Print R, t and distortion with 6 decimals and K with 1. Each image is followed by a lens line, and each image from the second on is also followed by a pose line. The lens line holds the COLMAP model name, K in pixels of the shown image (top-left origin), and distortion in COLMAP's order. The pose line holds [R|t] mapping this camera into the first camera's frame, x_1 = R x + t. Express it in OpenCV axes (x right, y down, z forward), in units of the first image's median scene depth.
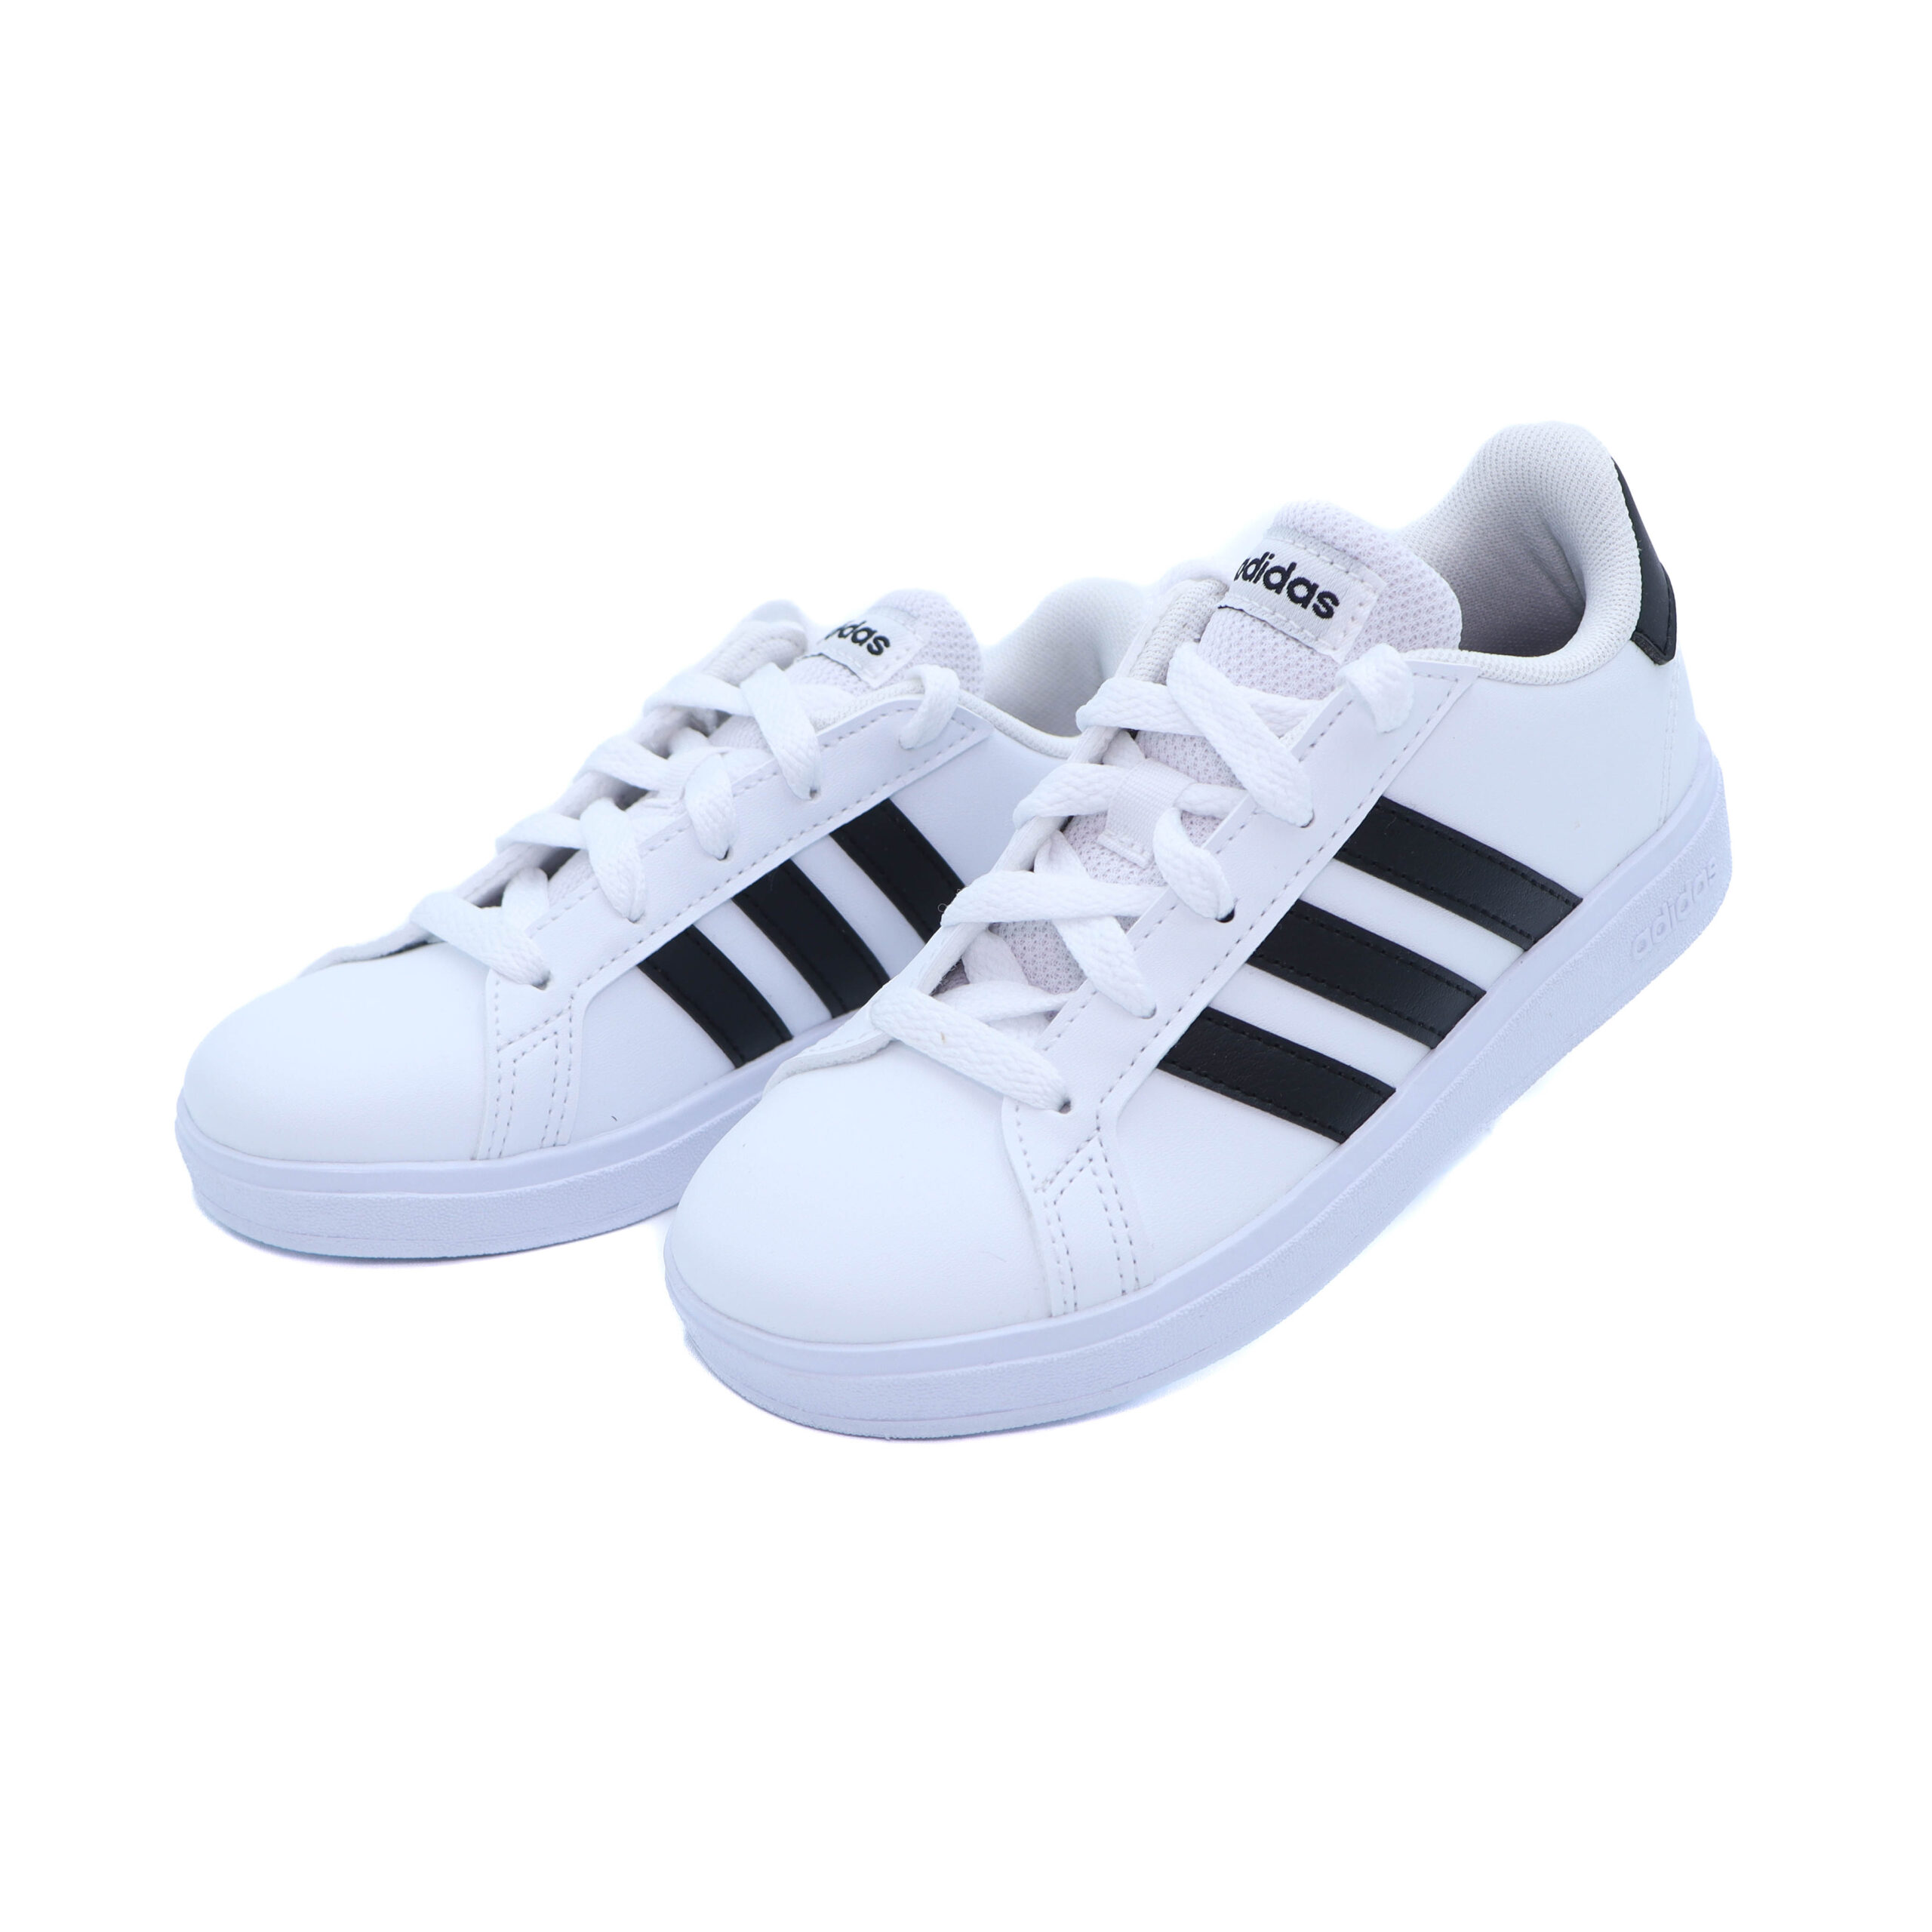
lens RADIAL K [[3269.2, 0, 974.9], [0, 3269.2, 962.3], [0, 0, 1]] dist [-0.121307, 0.000000]
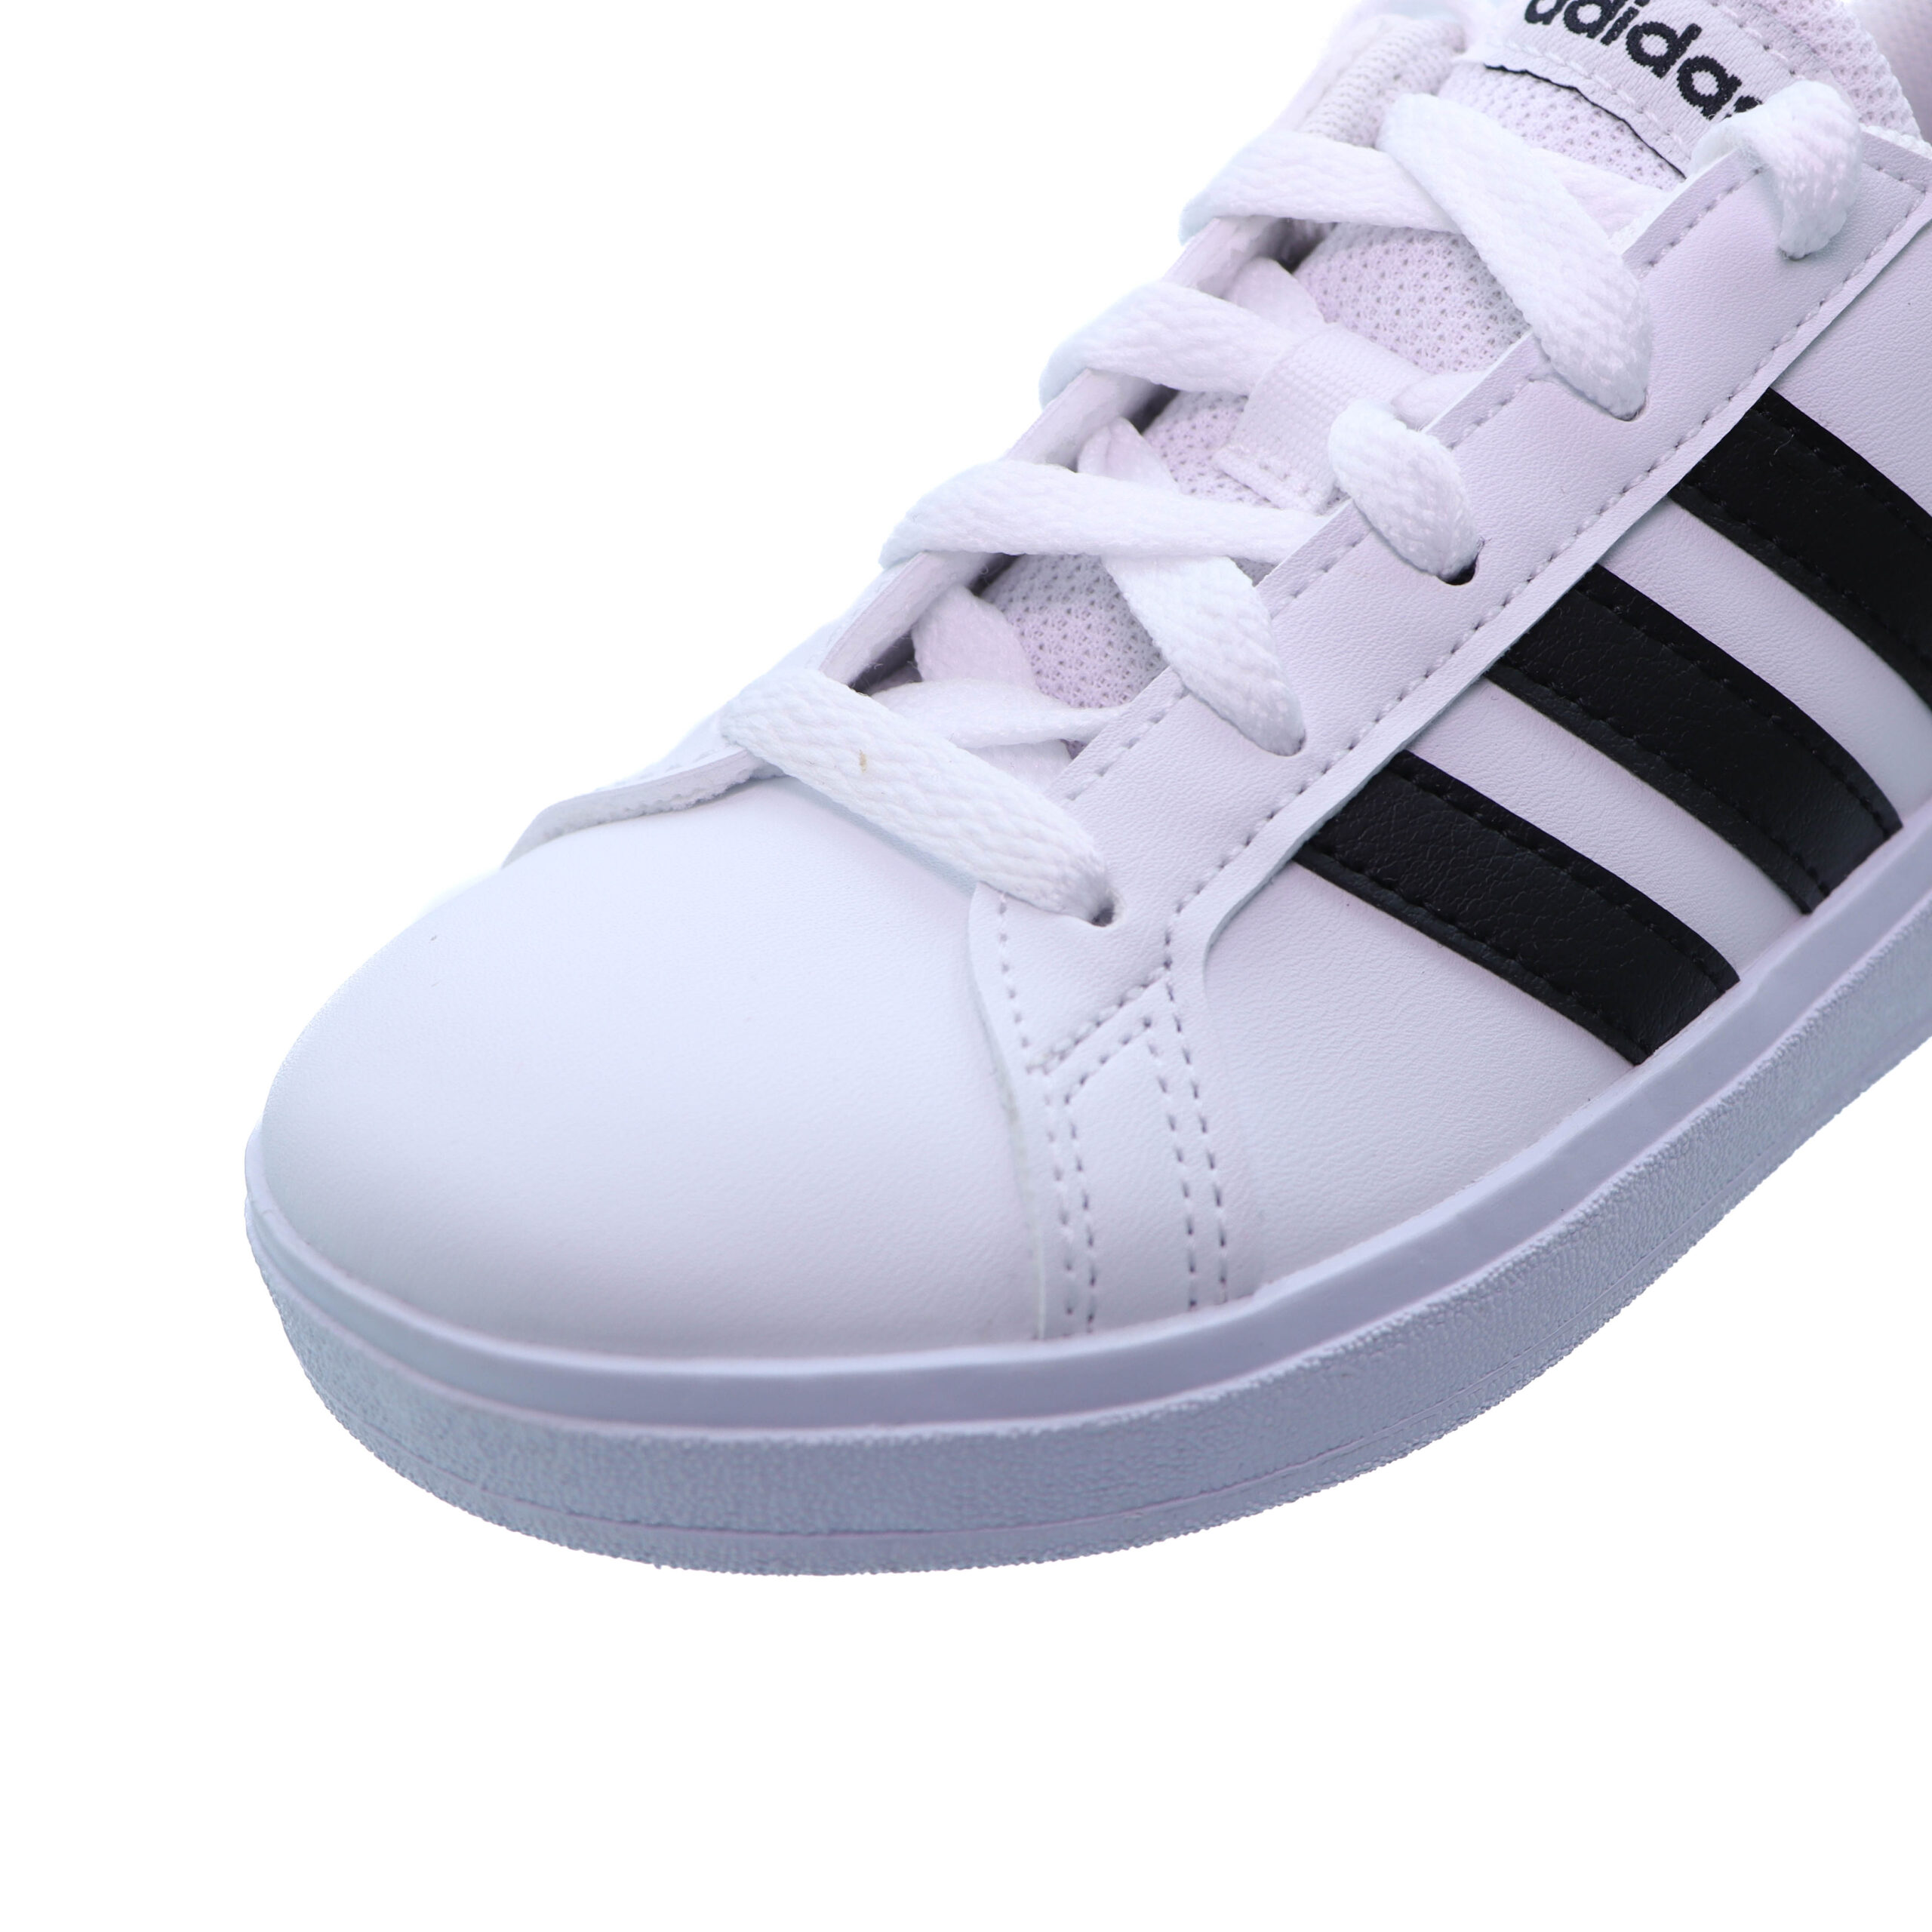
lens RADIAL K [[3269.2, 0, 980.6], [0, 3269.2, 866.8], [0, 0, 1]] dist [-0.121307, 0.000000]
pose [[0.993588, 0.107319, 0.035567, -0.007905], [-0.103703, 0.990401, -0.091390, 0.081732], [-0.045033, 0.087115, 0.995180, 0.509742]]
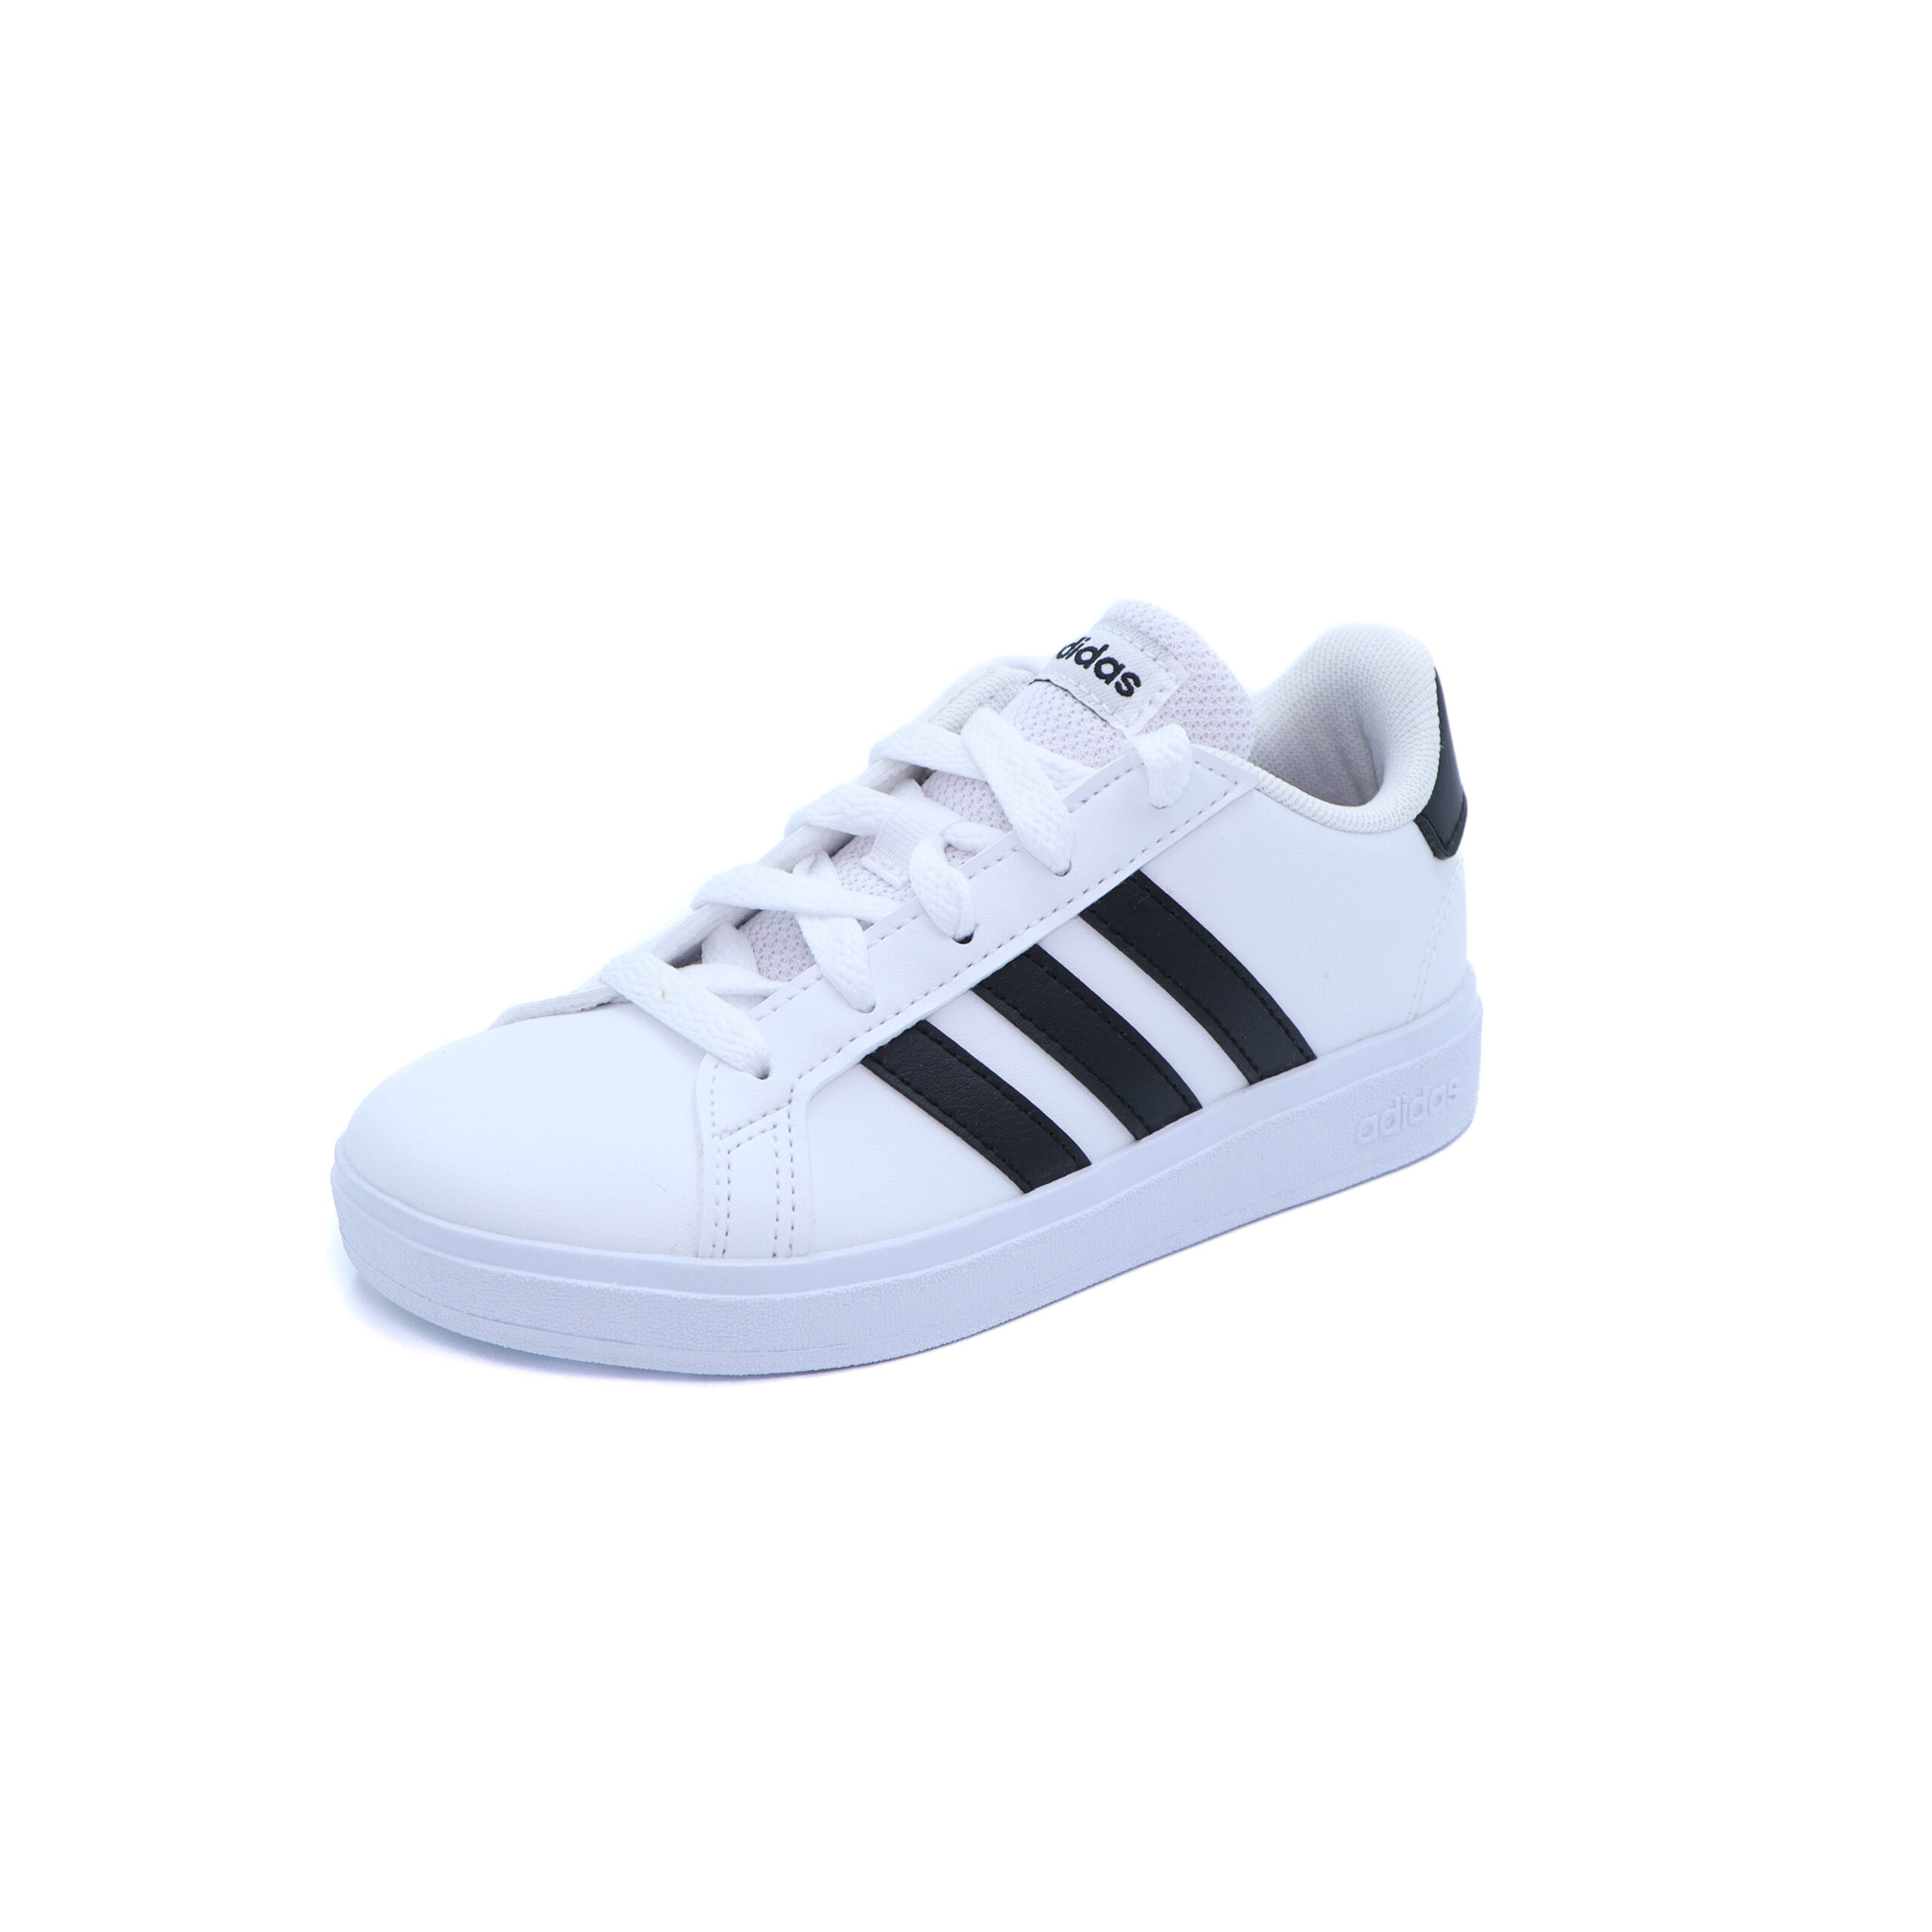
lens RADIAL K [[3269.2, 0, 959.6], [0, 3269.2, 964.9], [0, 0, 1]] dist [-0.121307, 0.000000]
pose [[0.972298, 0.233745, -0.000539, 0.077138], [-0.227840, 0.947217, -0.225539, 0.219705], [-0.052208, 0.219414, 0.974234, 0.014887]]
